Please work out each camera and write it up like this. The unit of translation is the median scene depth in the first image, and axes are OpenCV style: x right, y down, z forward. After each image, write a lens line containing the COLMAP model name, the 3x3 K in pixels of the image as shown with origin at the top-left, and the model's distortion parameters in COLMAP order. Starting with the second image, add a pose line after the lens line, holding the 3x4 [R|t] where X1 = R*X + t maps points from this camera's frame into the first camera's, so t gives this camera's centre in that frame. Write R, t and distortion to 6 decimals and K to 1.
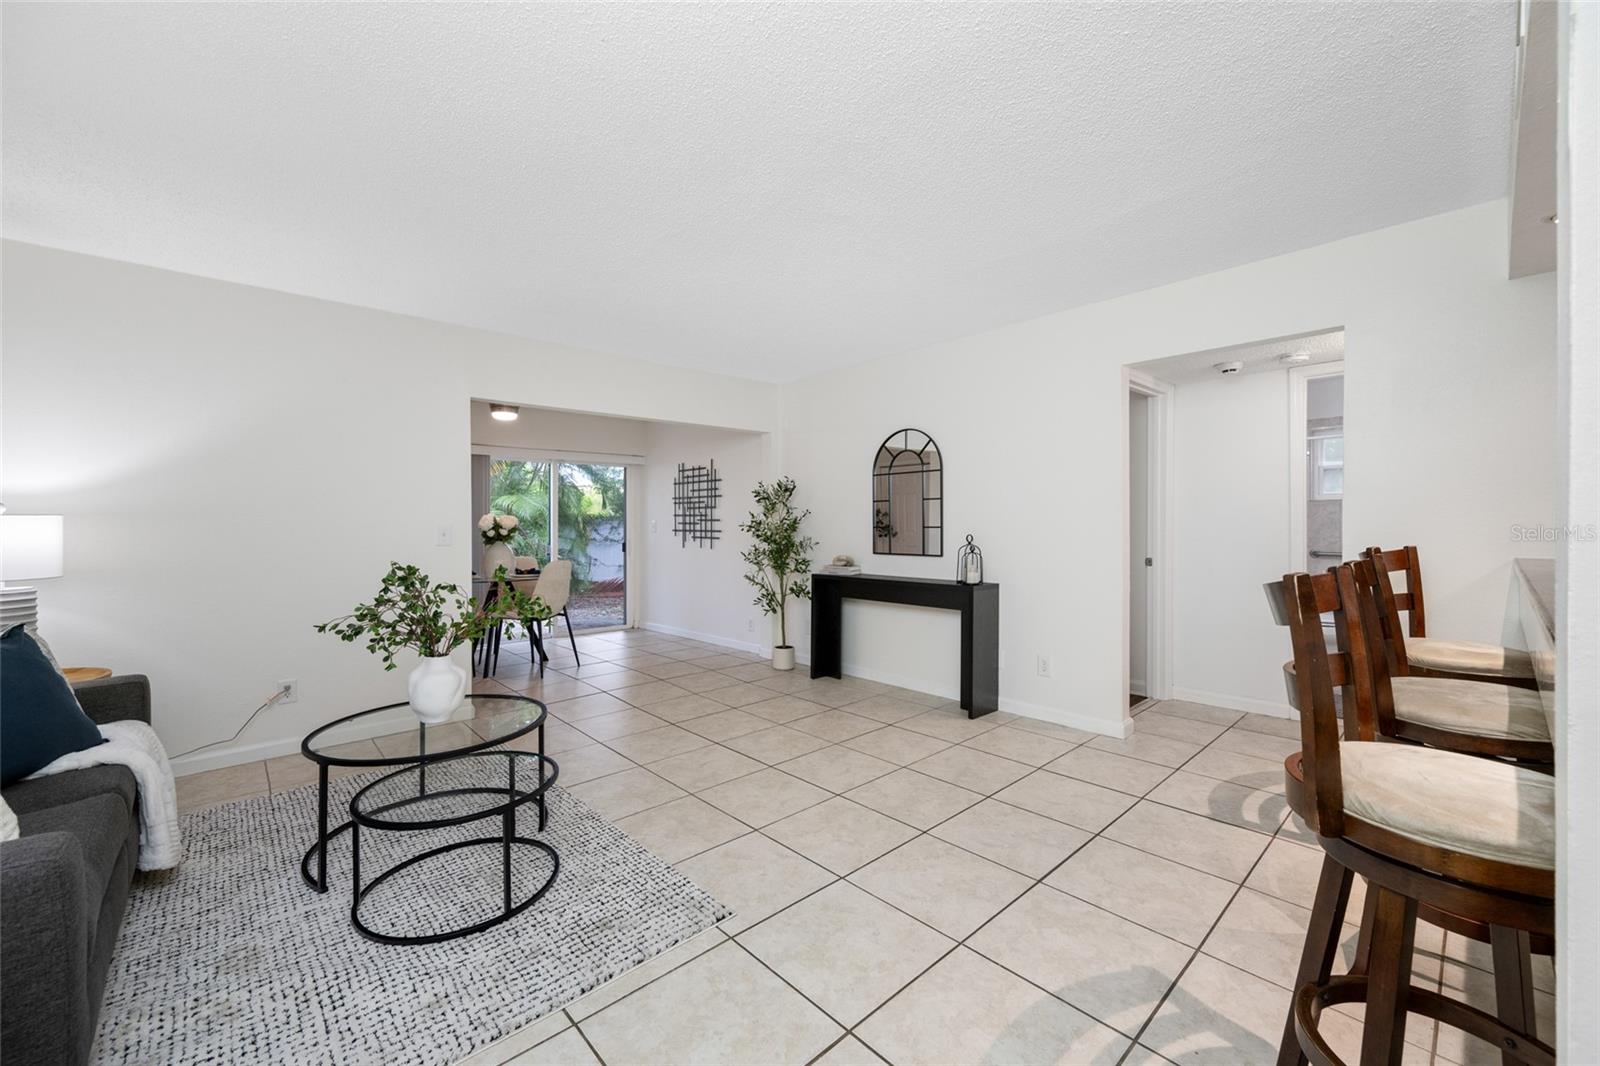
lens RADIAL K [[632.8, 0, 801.0], [0, 632.8, 523.3], [0, 0, 1]] dist [-0.000960, 0.000953]
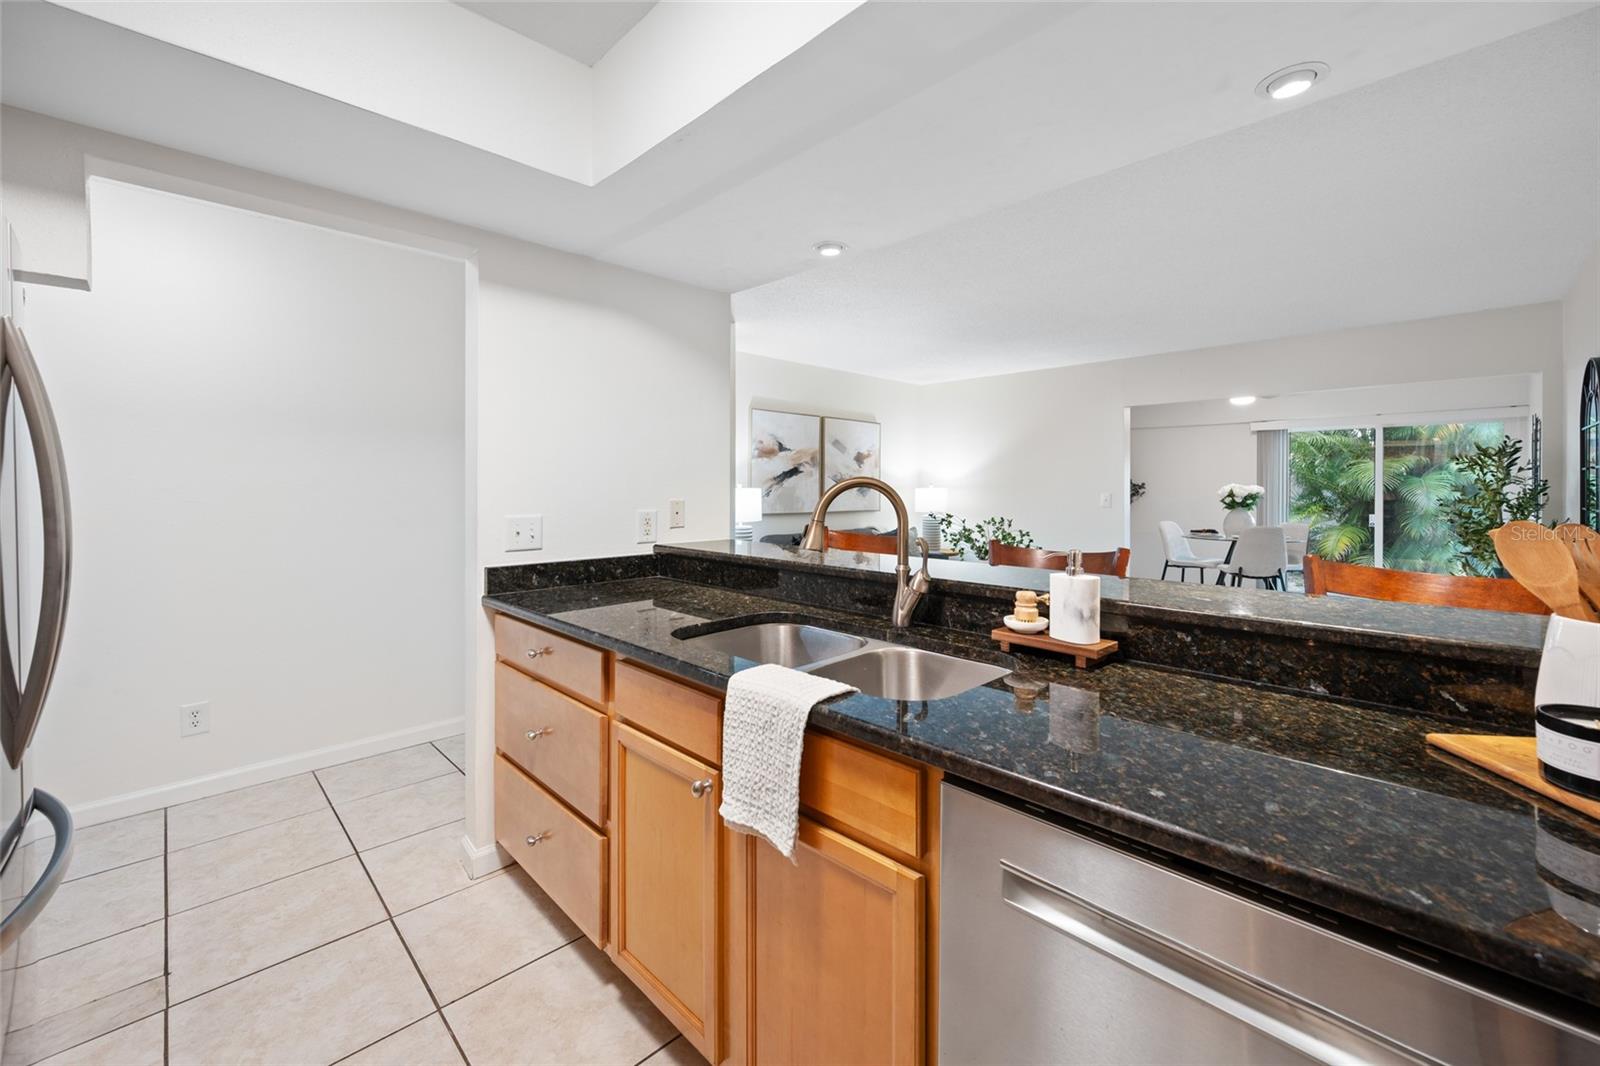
lens RADIAL K [[632.8, 0, 801.5], [0, 632.8, 490.5], [0, 0, 1]] dist [-0.000960, 0.000953]
pose [[0.023562, 0.010981, -0.999662, 0.676559], [0.005079, 0.999925, 0.011103, -0.018990], [0.999709, -0.005339, 0.023504, 0.175804]]
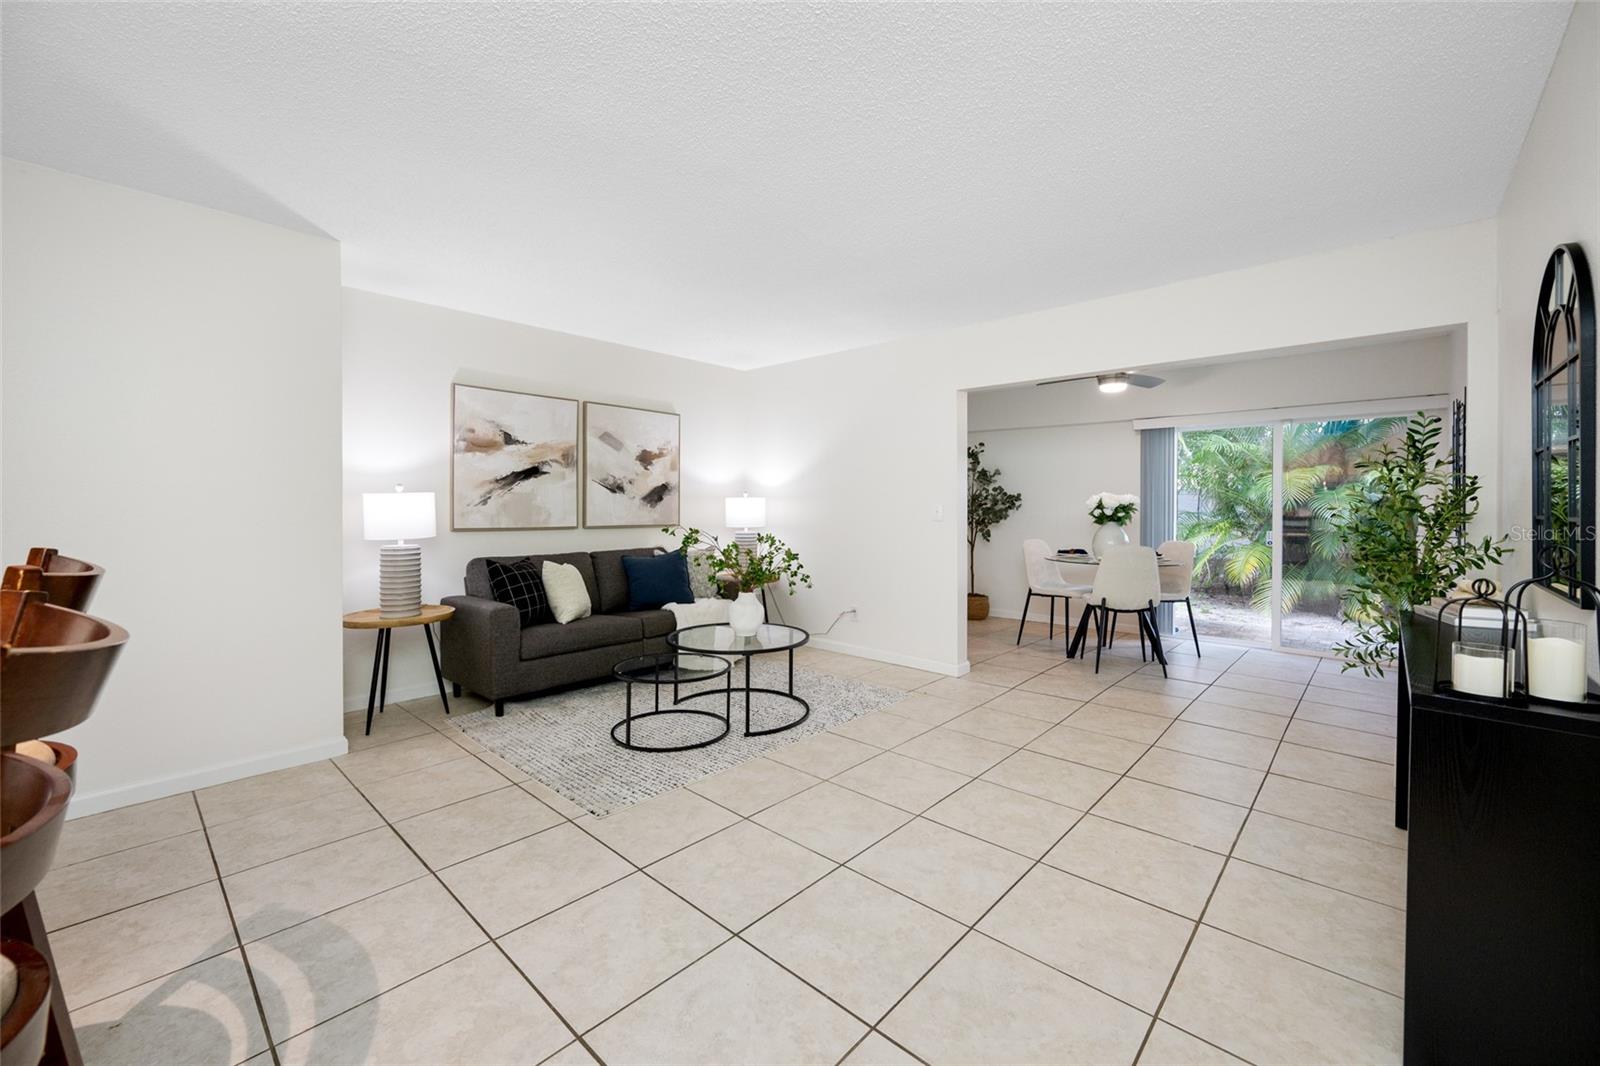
lens RADIAL K [[632.8, 0, 803.7], [0, 632.8, 504.2], [0, 0, 1]] dist [-0.000960, 0.000953]
pose [[0.085677, 0.003568, -0.996317, 0.425841], [0.000378, 0.999993, 0.003614, -0.000739], [0.996323, -0.000687, 0.085675, 0.473704]]
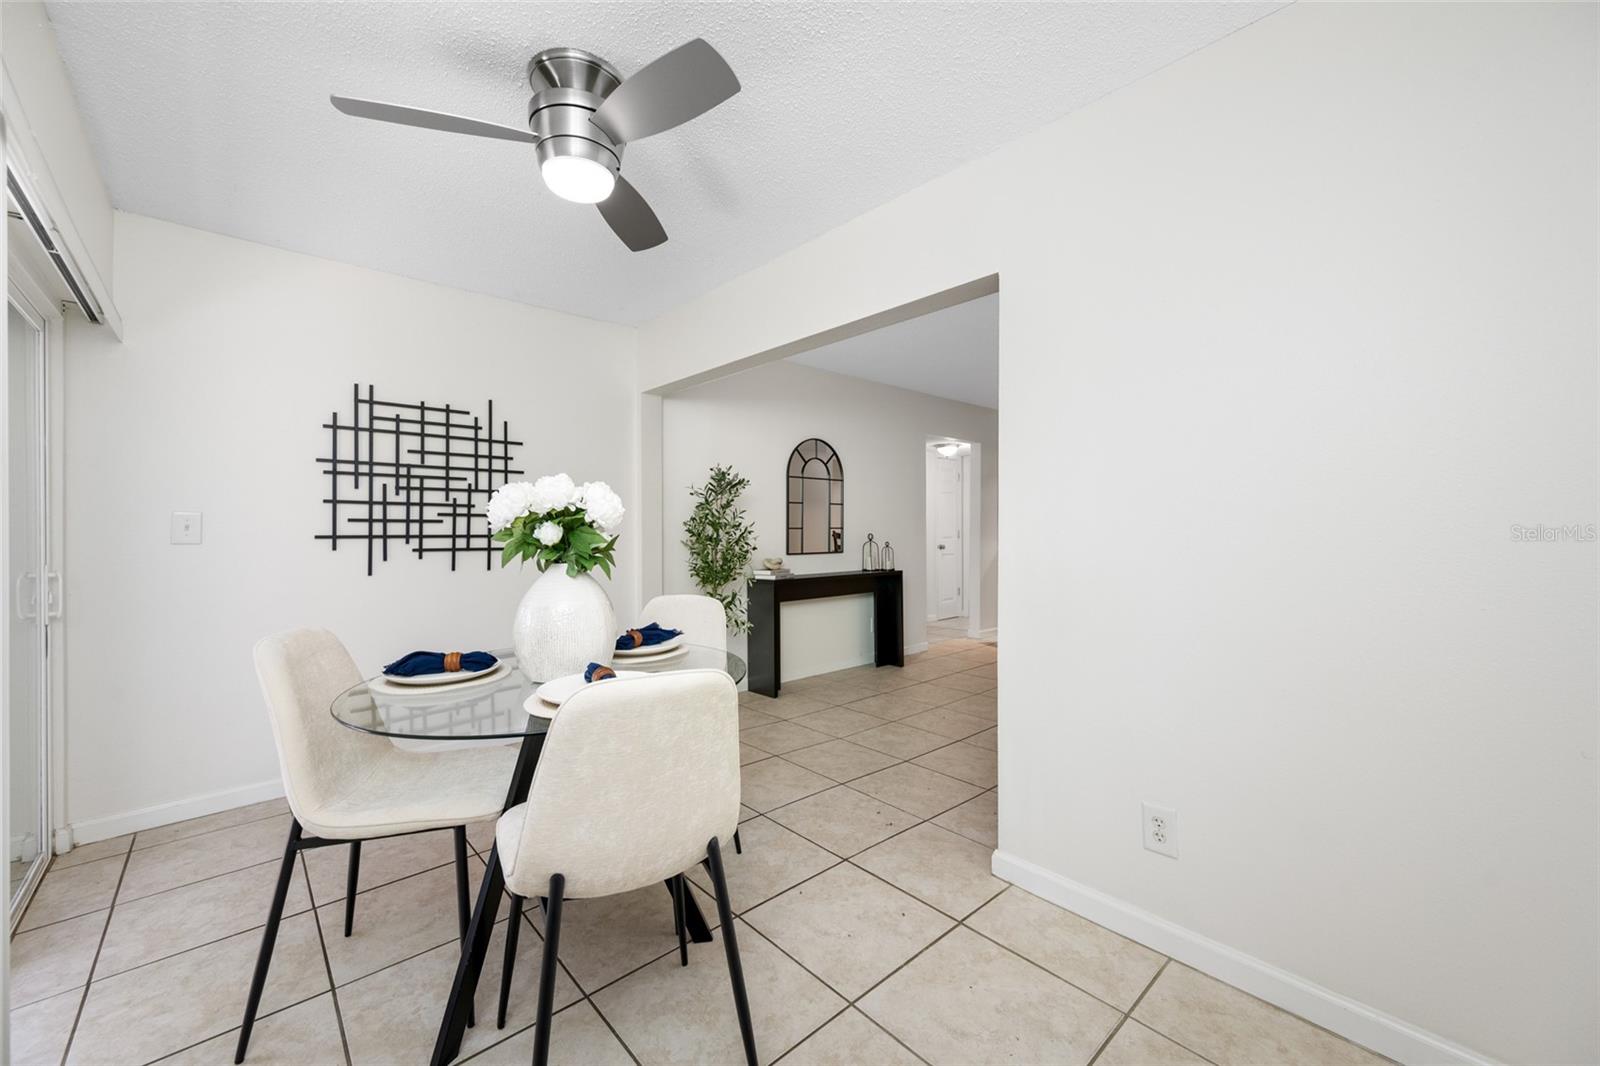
lens RADIAL K [[632.8, 0, 806.0], [0, 632.8, 529.3], [0, 0, 1]] dist [-0.000960, 0.000953]
pose [[-0.008141, 0.006679, 0.999945, -0.811656], [0.003755, 0.999971, -0.006649, 0.013314], [-0.999960, 0.003700, -0.008166, 0.892769]]
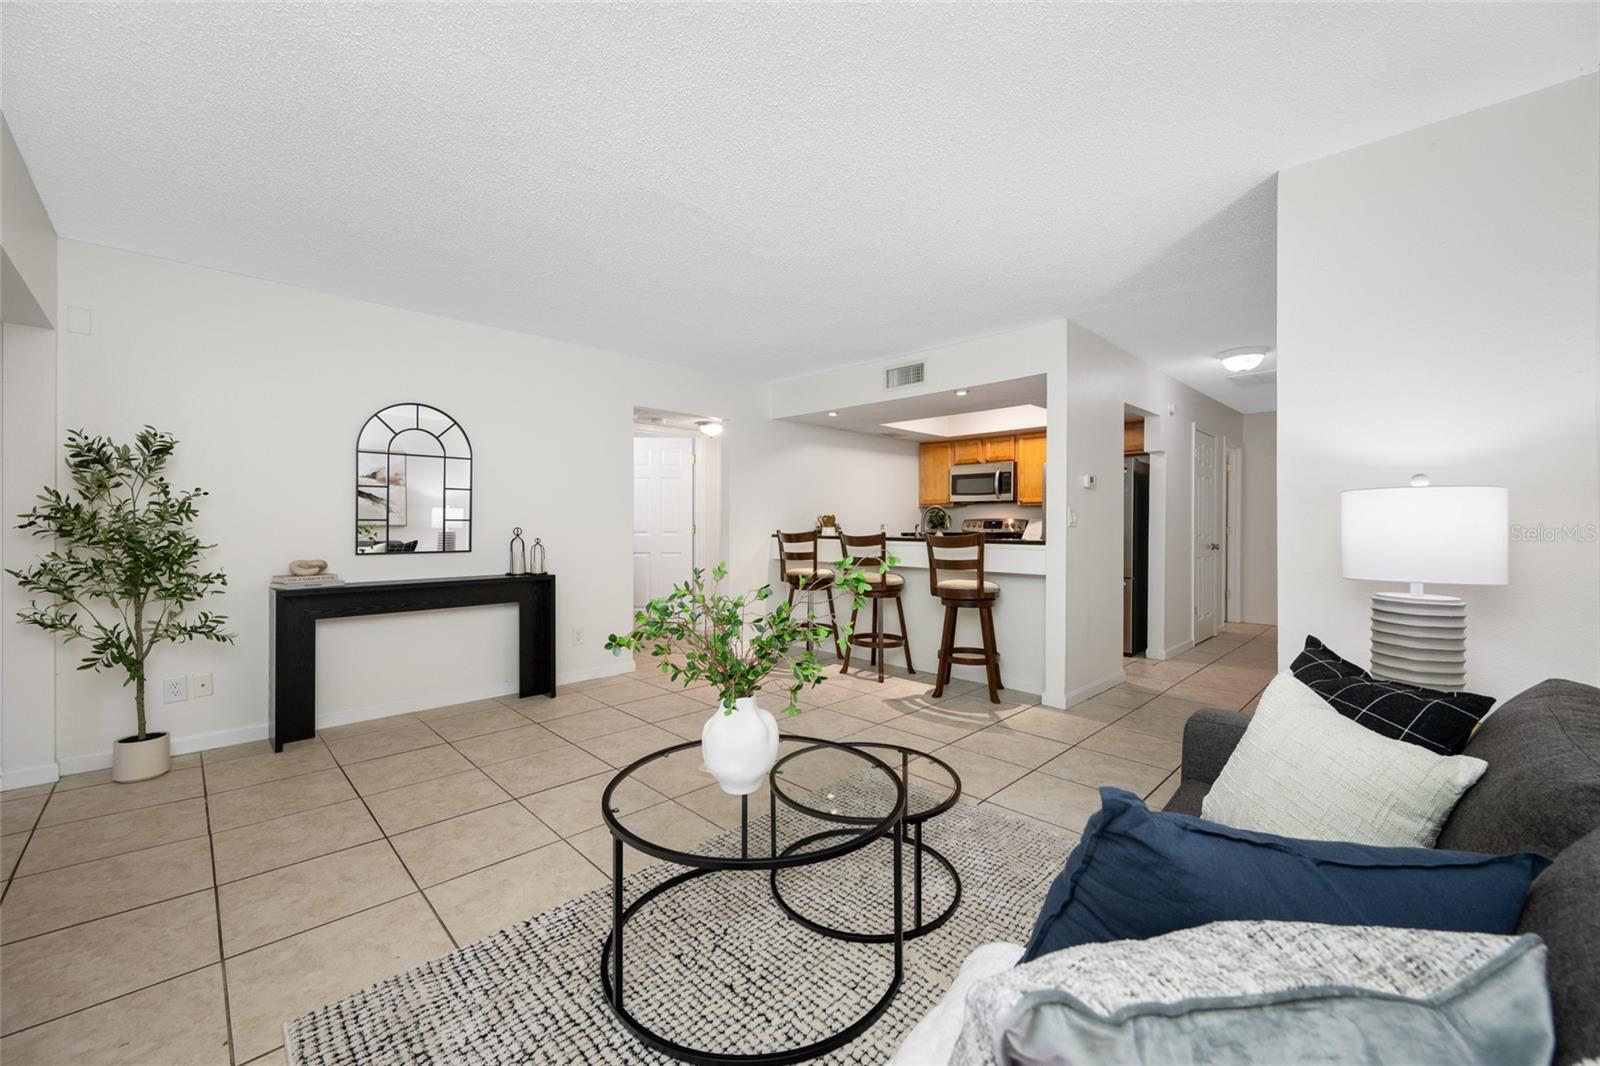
lens RADIAL K [[632.8, 0, 798.2], [0, 632.8, 526.4], [0, 0, 1]] dist [-0.000960, 0.000953]
pose [[-0.030992, -0.001313, 0.999519, -0.602408], [-0.005318, 0.999985, 0.001148, 0.009653], [-0.999505, -0.005280, -0.030999, 0.452361]]
